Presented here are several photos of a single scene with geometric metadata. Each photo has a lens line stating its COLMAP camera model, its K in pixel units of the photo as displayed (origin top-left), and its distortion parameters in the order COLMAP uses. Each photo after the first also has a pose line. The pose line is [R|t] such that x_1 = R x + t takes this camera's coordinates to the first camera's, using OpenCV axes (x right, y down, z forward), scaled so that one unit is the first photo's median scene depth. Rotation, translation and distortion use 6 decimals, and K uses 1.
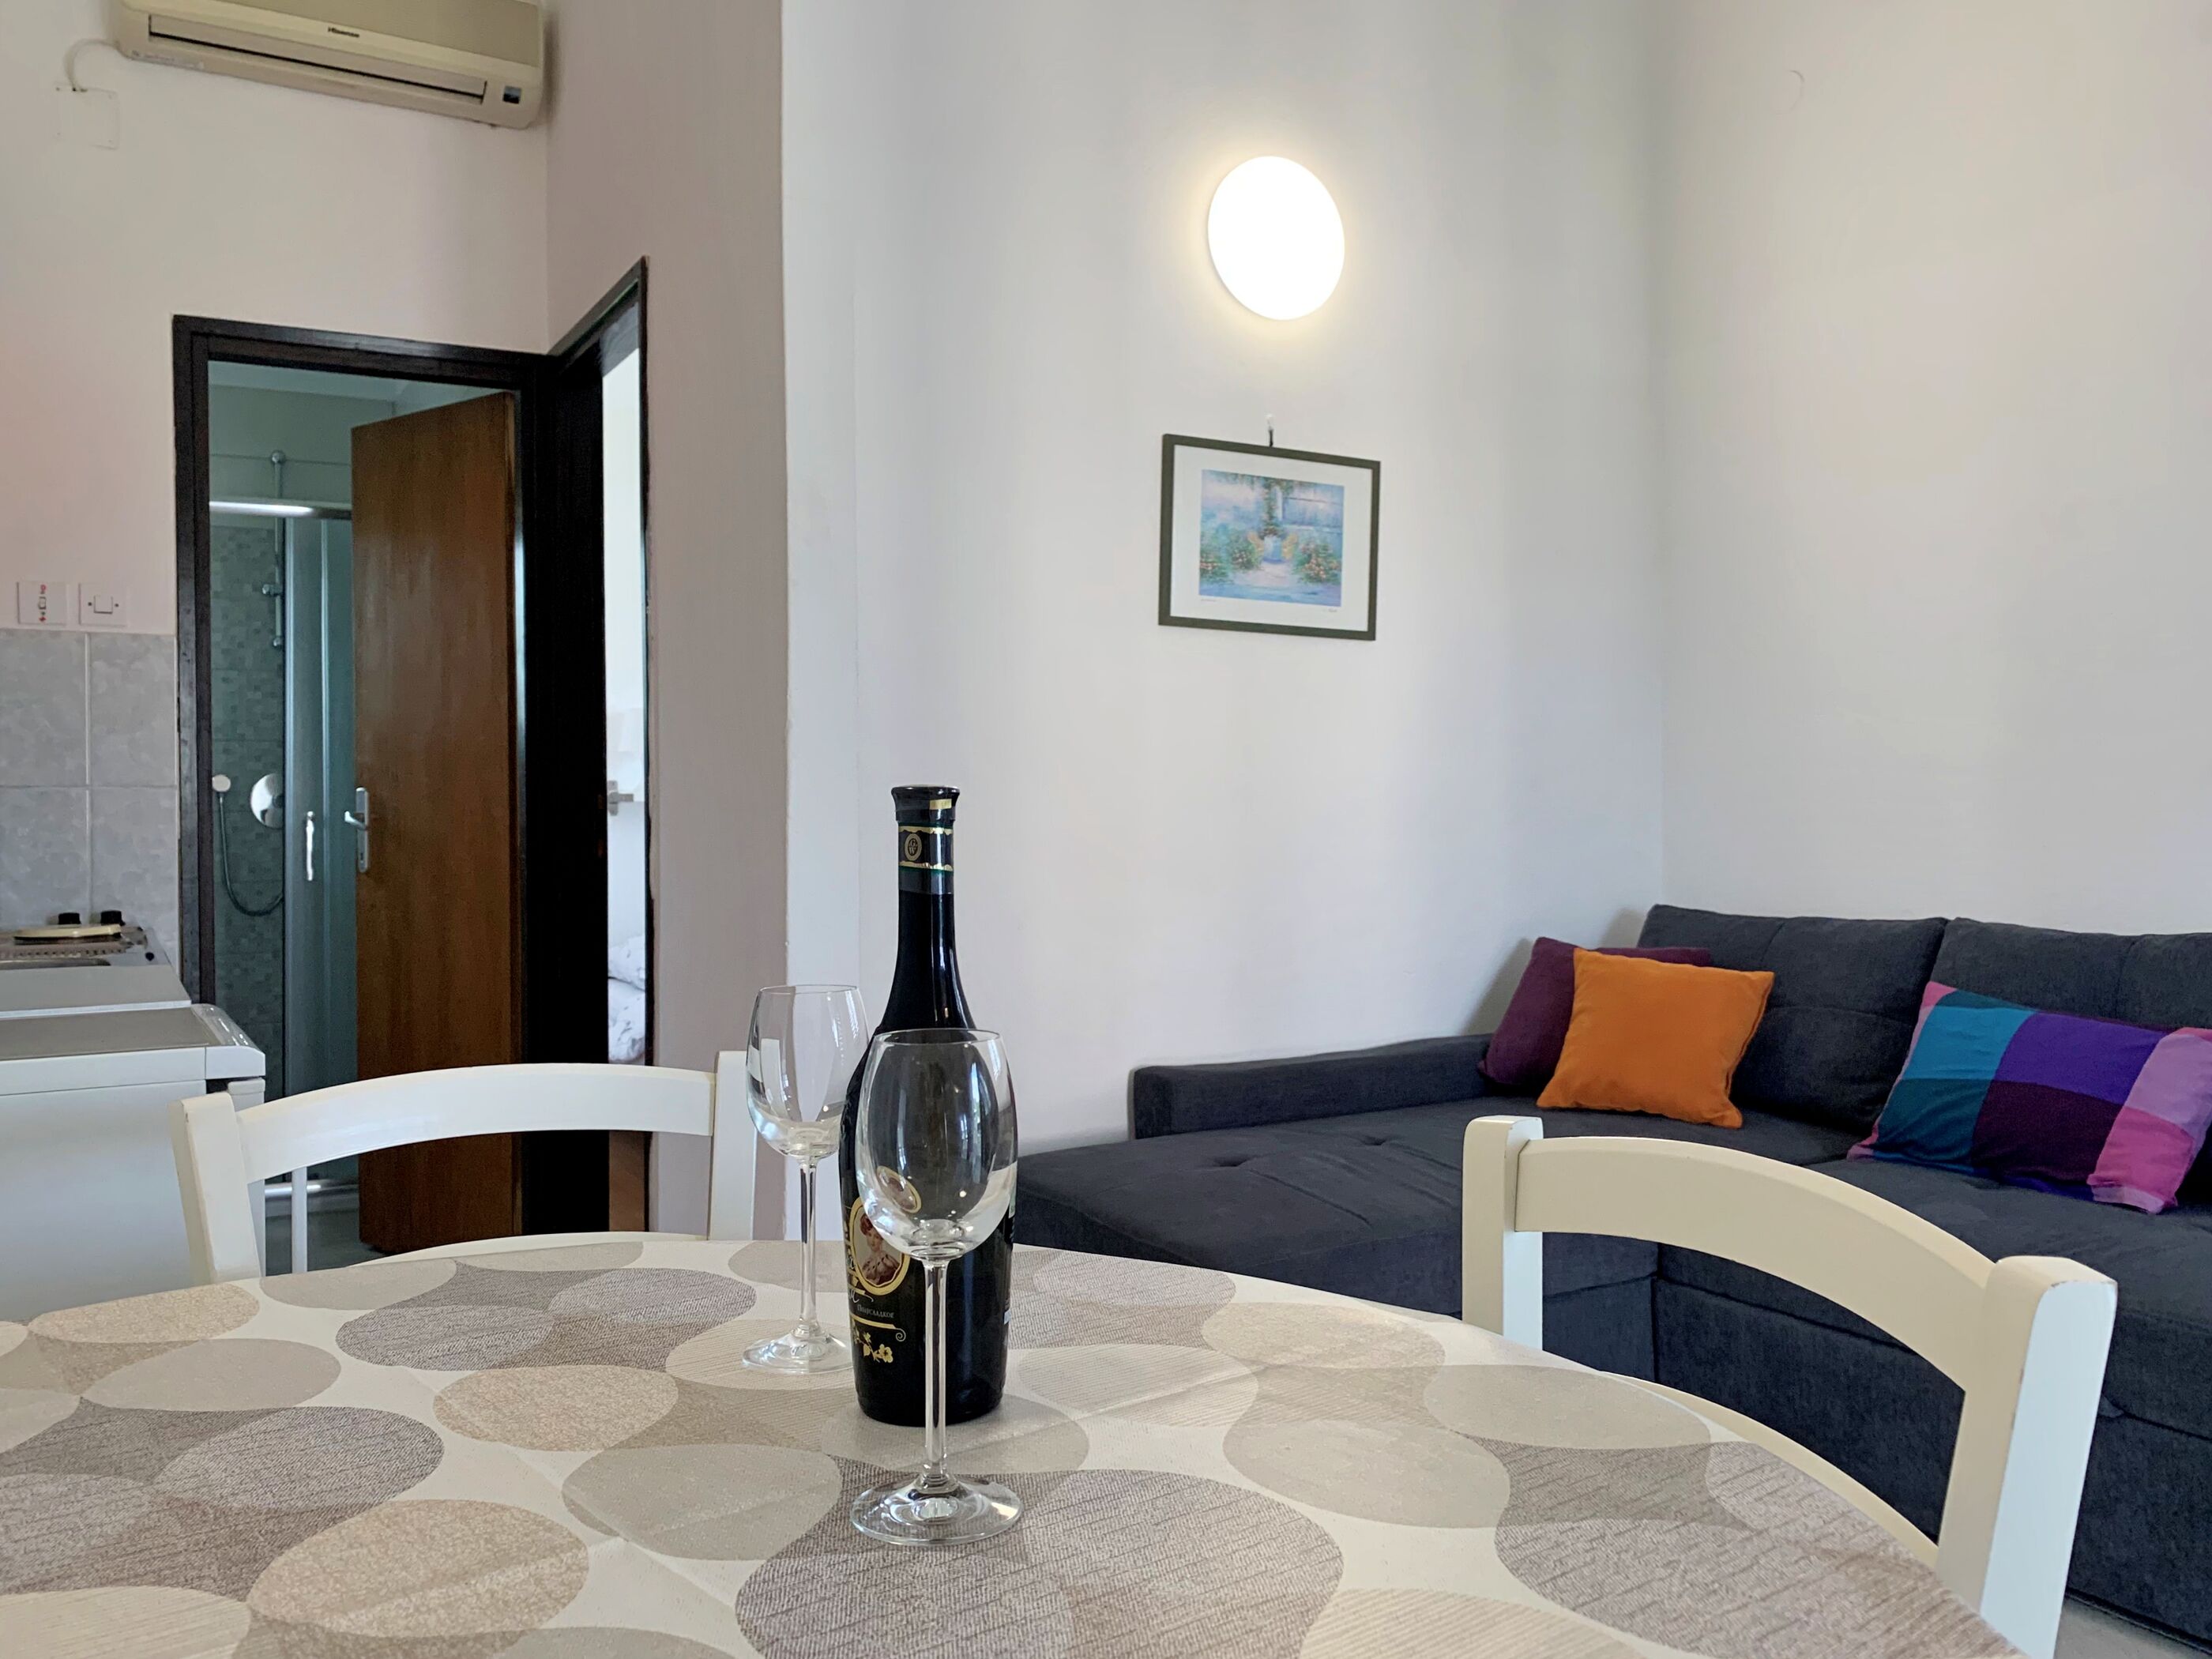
lens RADIAL K [[1669.1, 0, 1060.5], [0, 1669.1, 826.5], [0, 0, 1]] dist [0.025944, -0.037554]
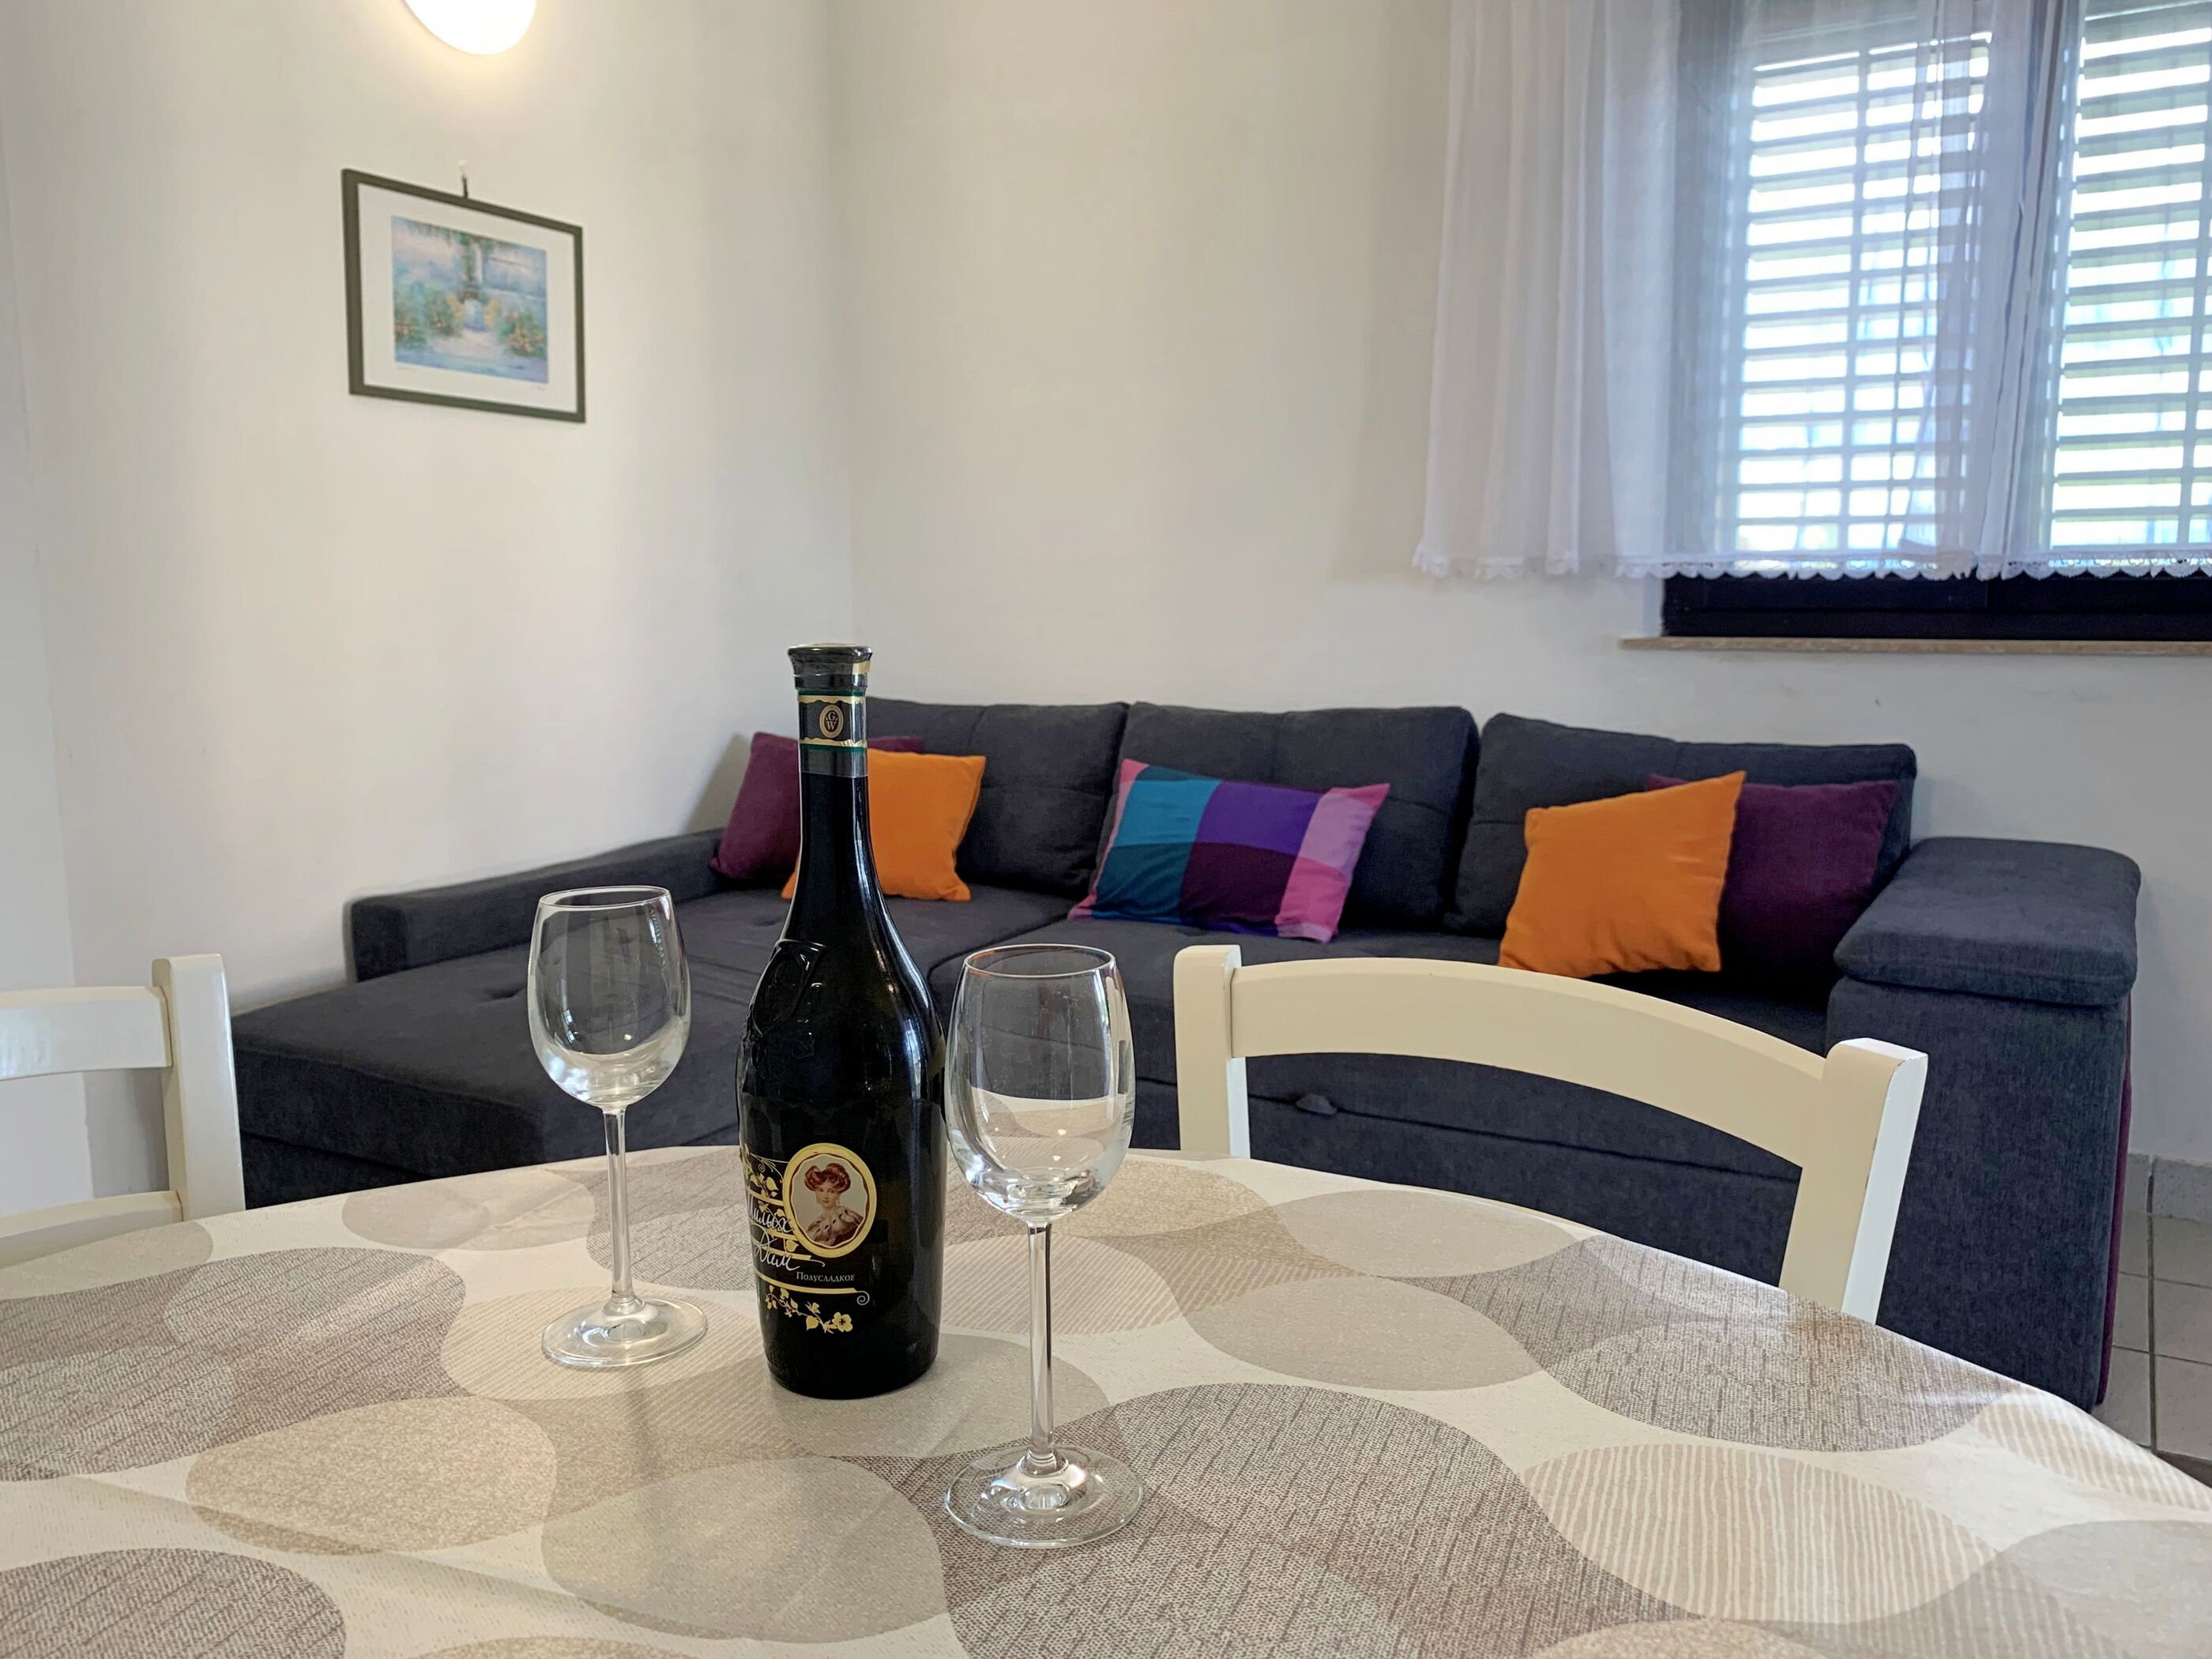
lens RADIAL K [[1669.1, 0, 1015.6], [0, 1669.1, 814.5], [0, 0, 1]] dist [0.025944, -0.037554]
pose [[0.869655, -0.068593, 0.488872, -0.092527], [0.008479, 0.992229, 0.124135, -0.009723], [-0.493588, -0.103809, 0.863478, 0.054804]]
